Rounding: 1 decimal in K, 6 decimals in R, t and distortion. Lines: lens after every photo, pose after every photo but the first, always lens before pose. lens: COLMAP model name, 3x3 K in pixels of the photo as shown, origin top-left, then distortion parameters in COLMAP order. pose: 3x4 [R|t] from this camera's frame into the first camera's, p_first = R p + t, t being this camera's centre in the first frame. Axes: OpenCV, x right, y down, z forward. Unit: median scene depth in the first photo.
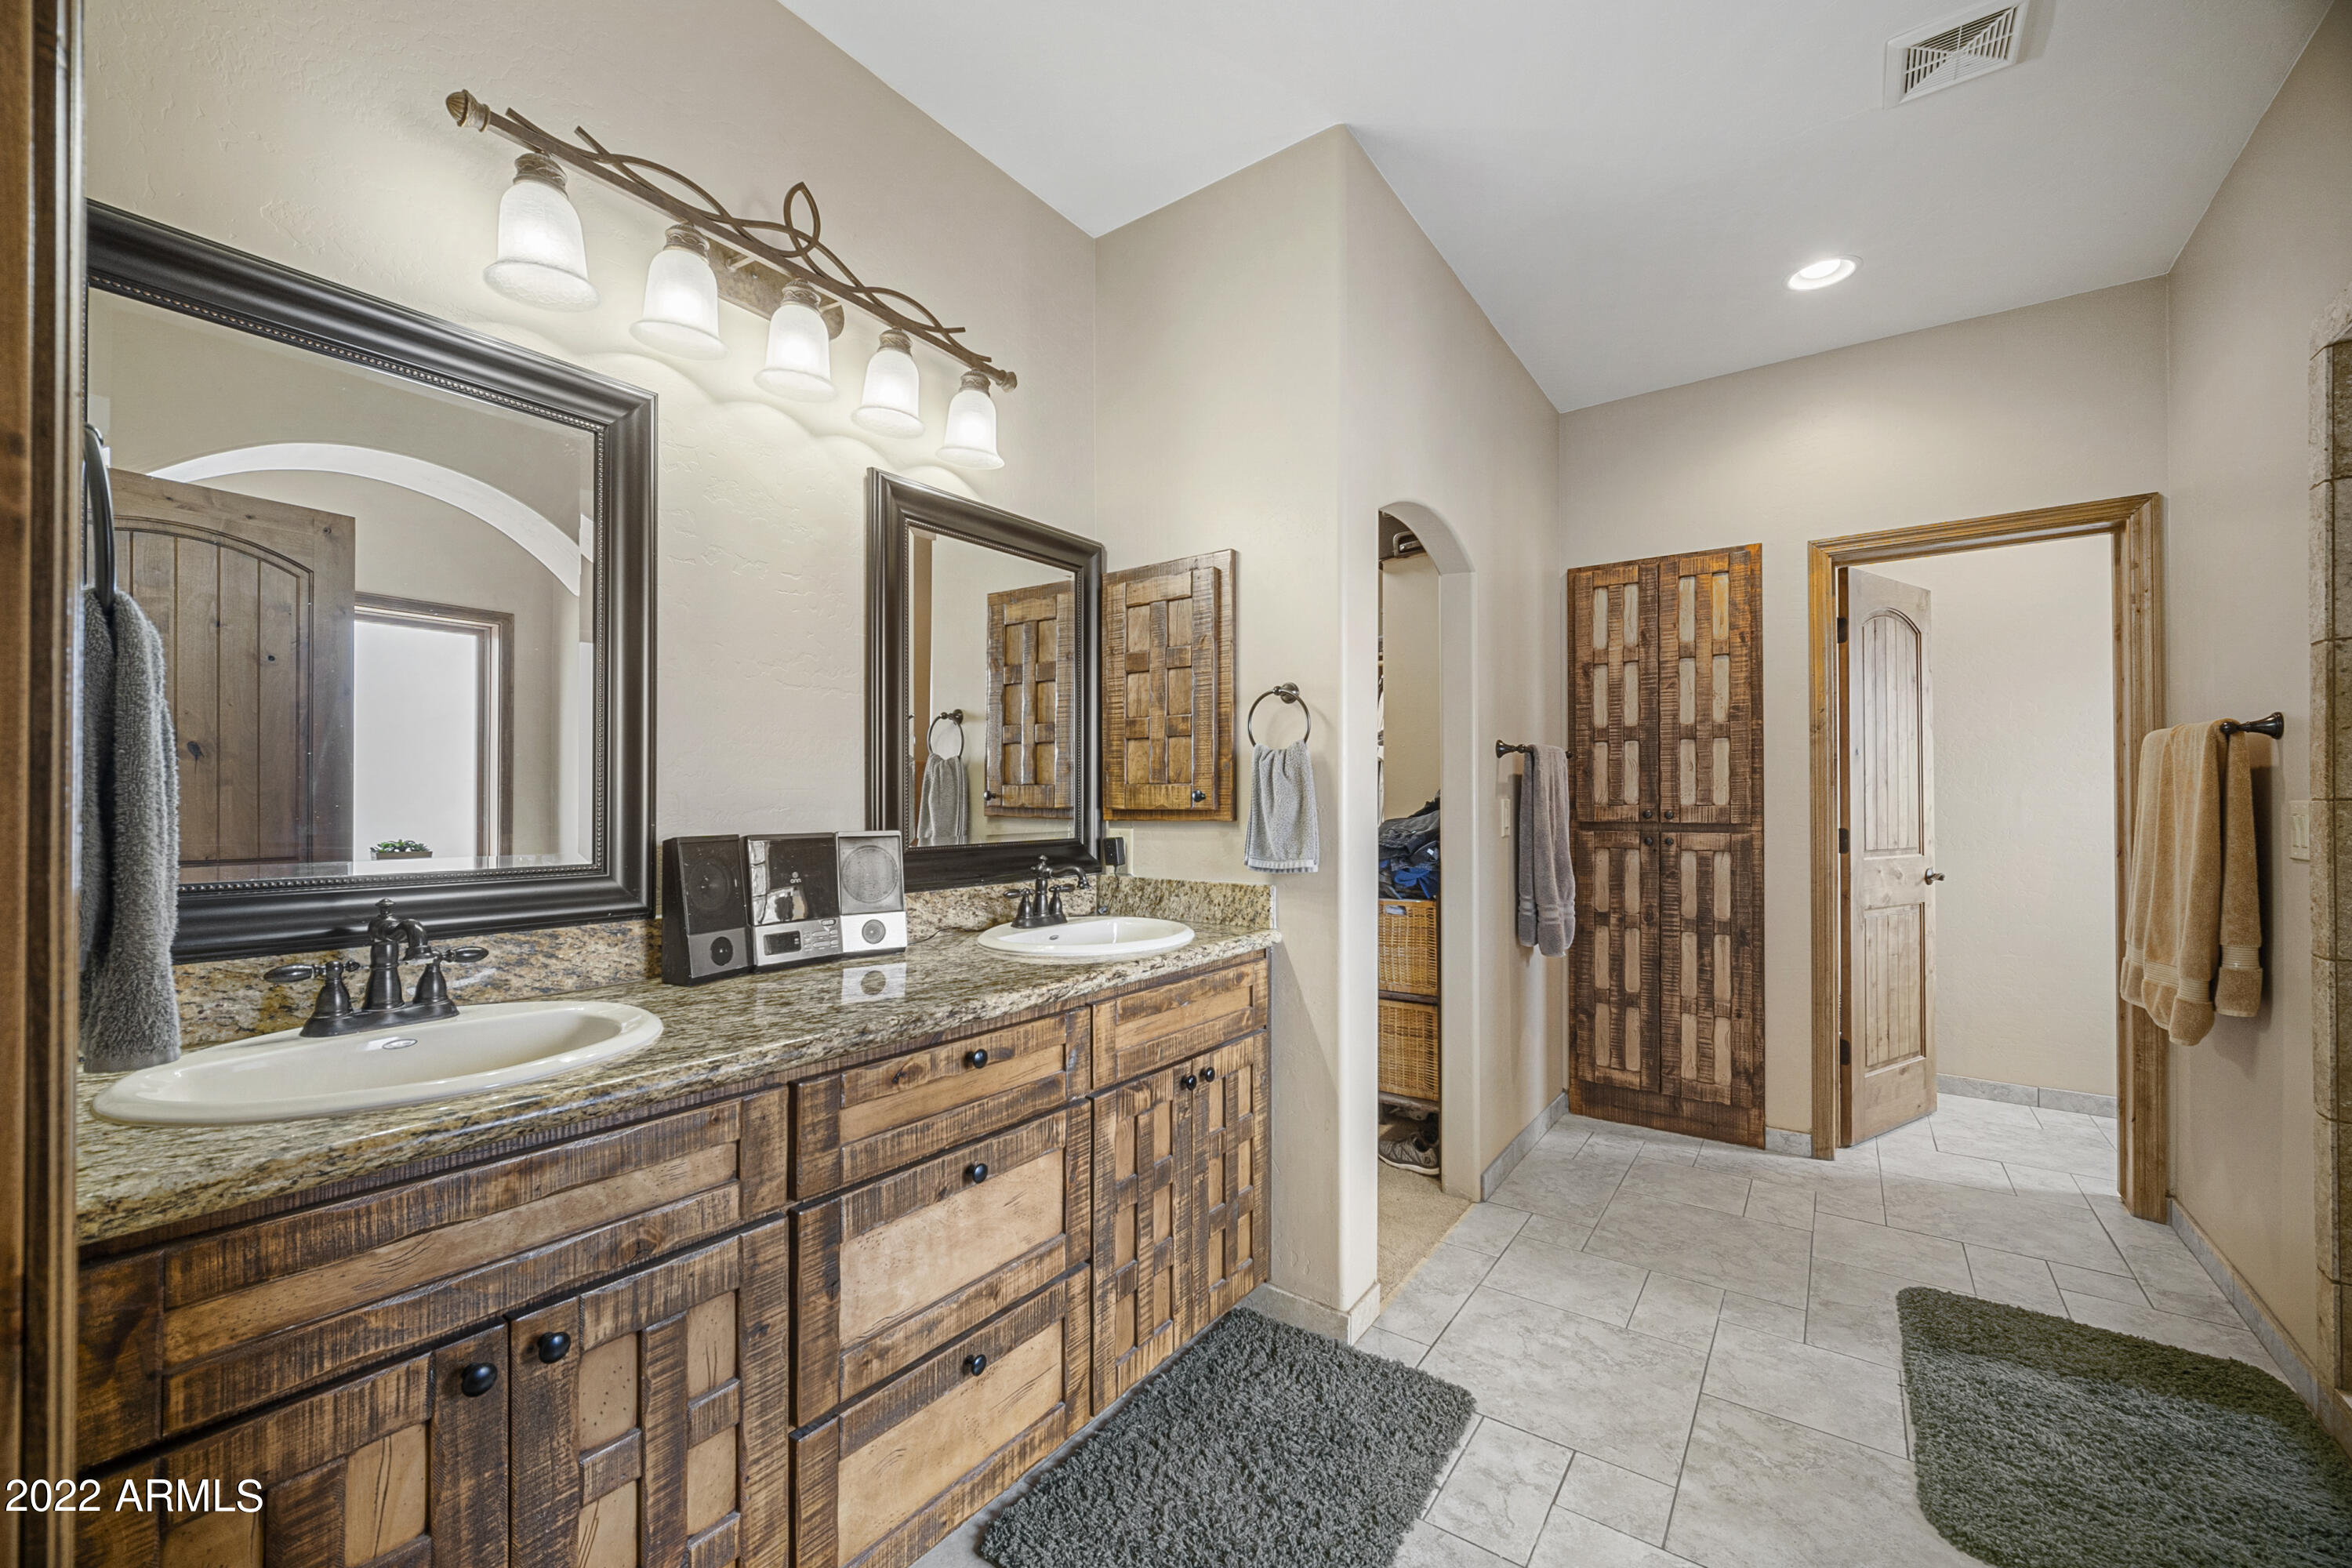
lens RADIAL K [[941.0, 0, 1141.4], [0, 941.0, 794.7], [0, 0, 1]] dist [0.002599, -0.002370]
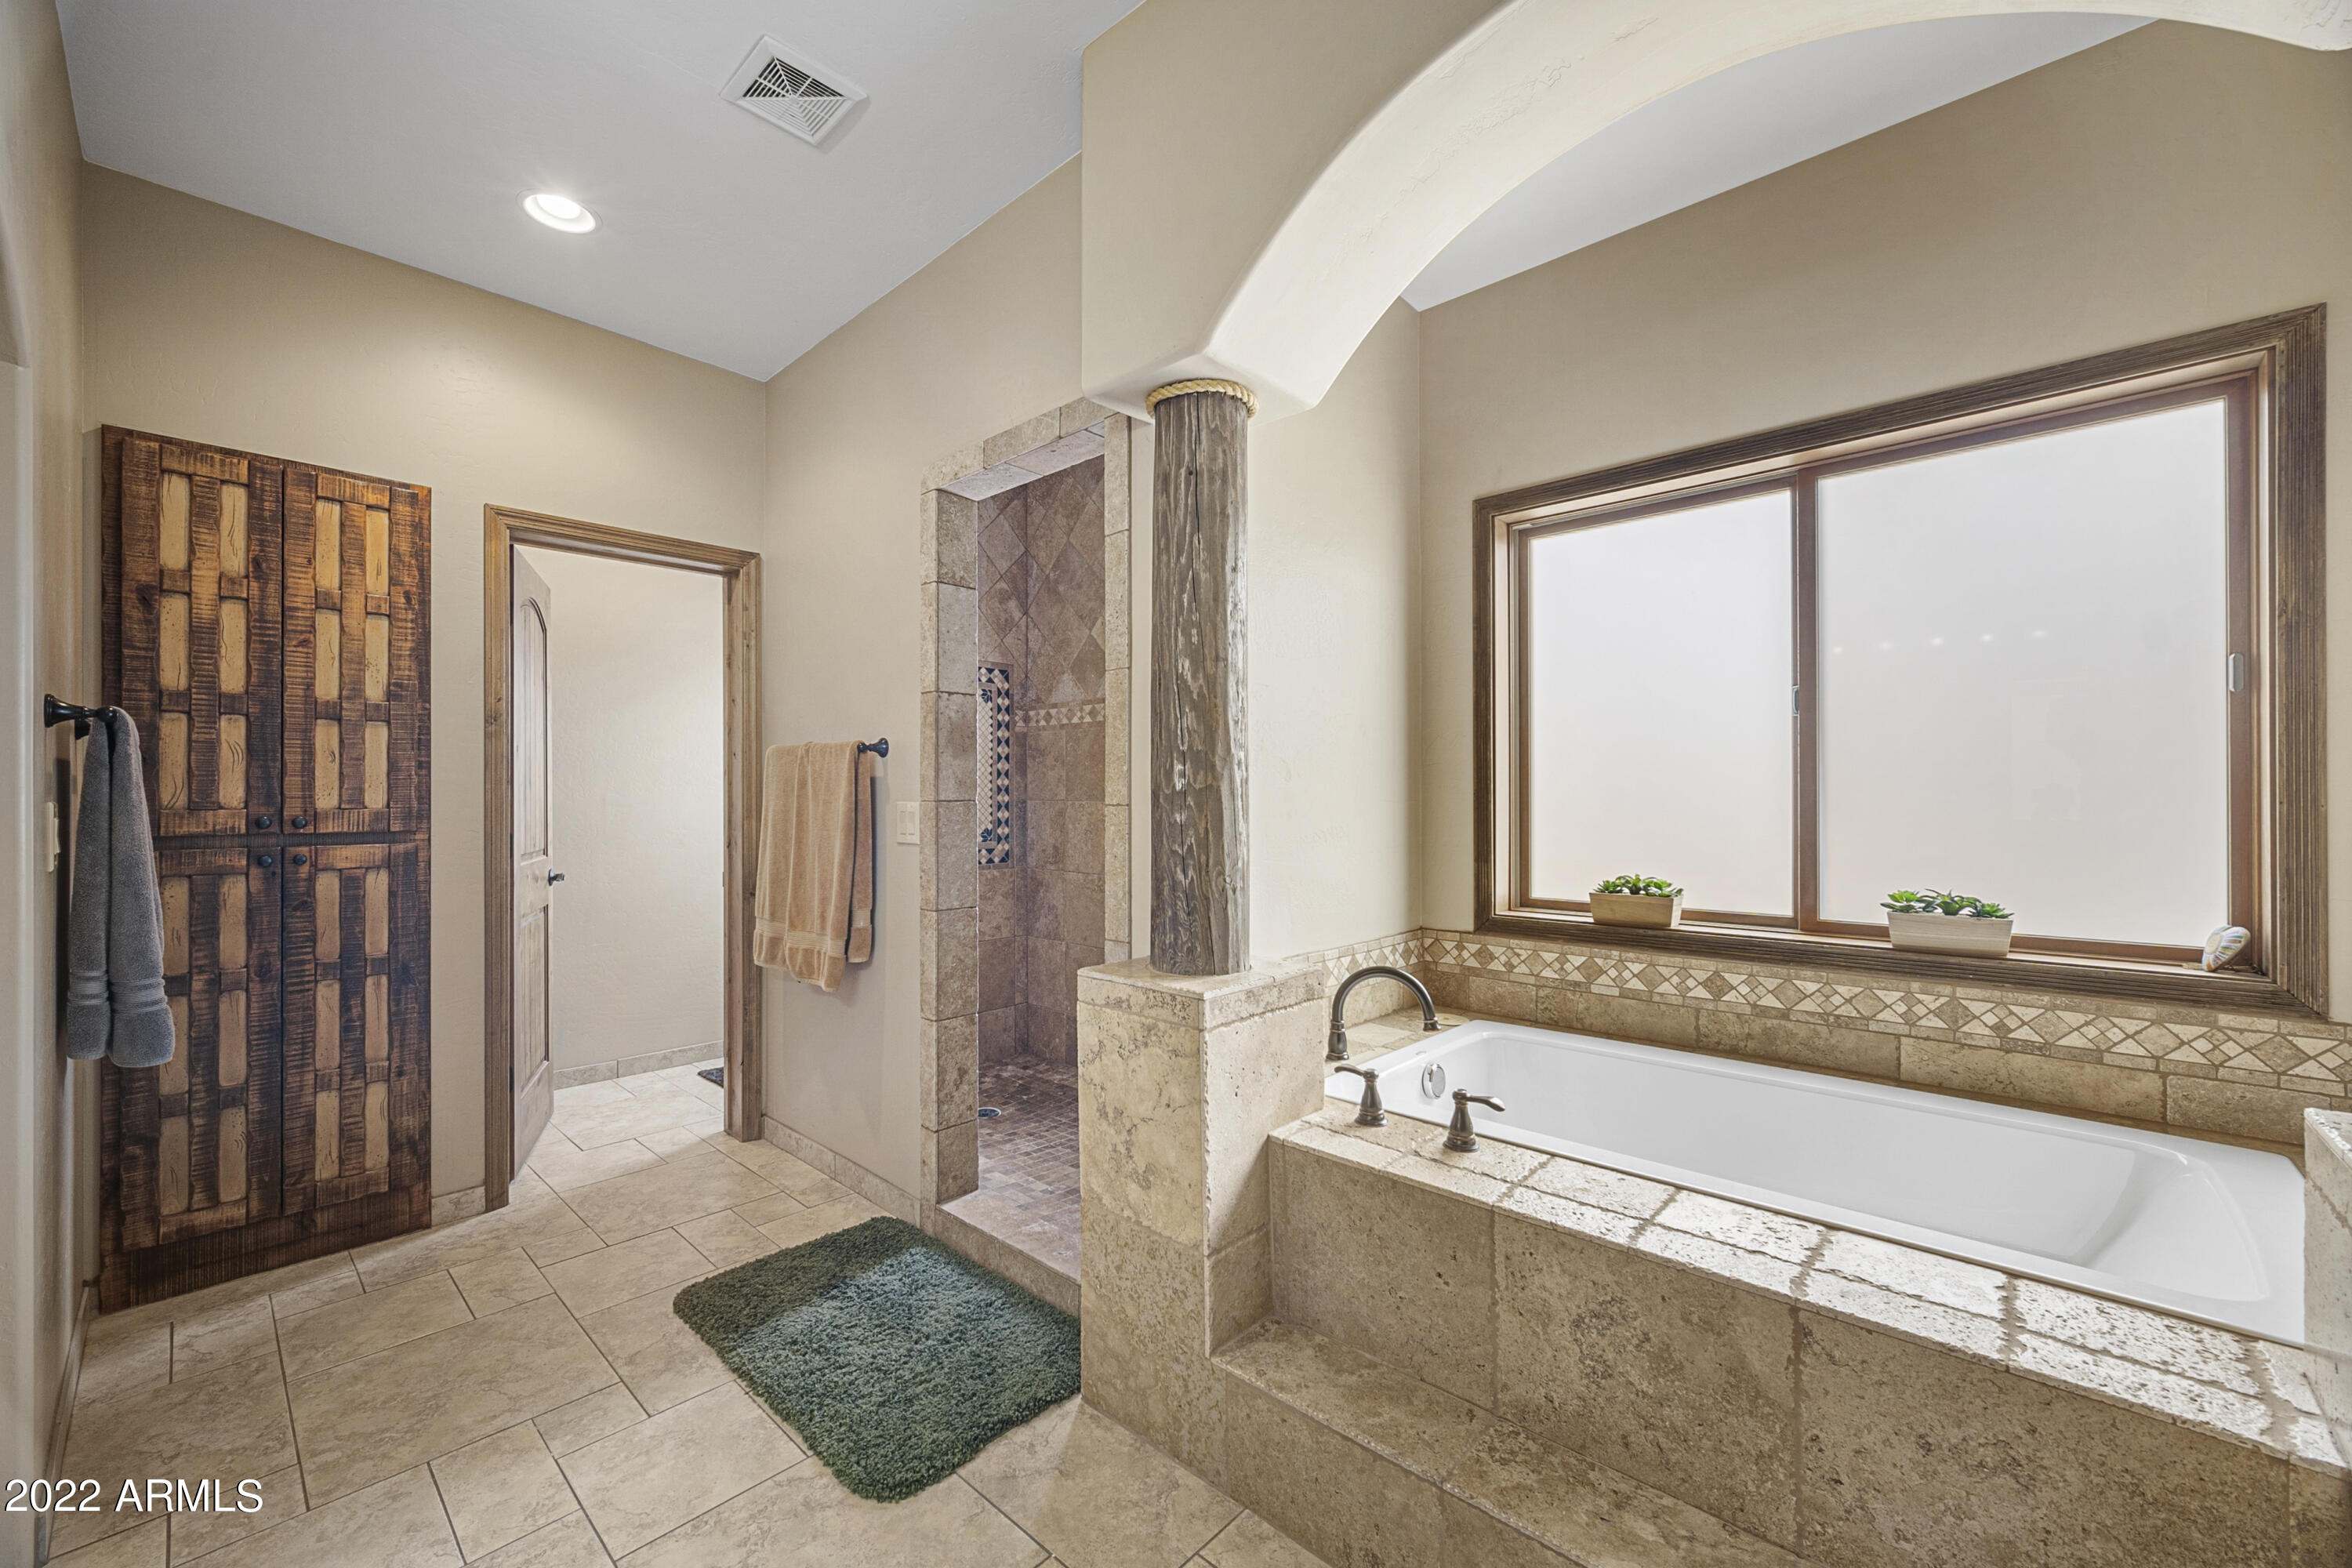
lens RADIAL K [[941.0, 0, 1130.3], [0, 941.0, 790.9], [0, 0, 1]] dist [0.002599, -0.002370]
pose [[0.118052, 0.004755, 0.992996, -0.078817], [-0.005891, 0.999974, -0.004088, -0.003598], [-0.992990, -0.005367, 0.118077, 0.284744]]
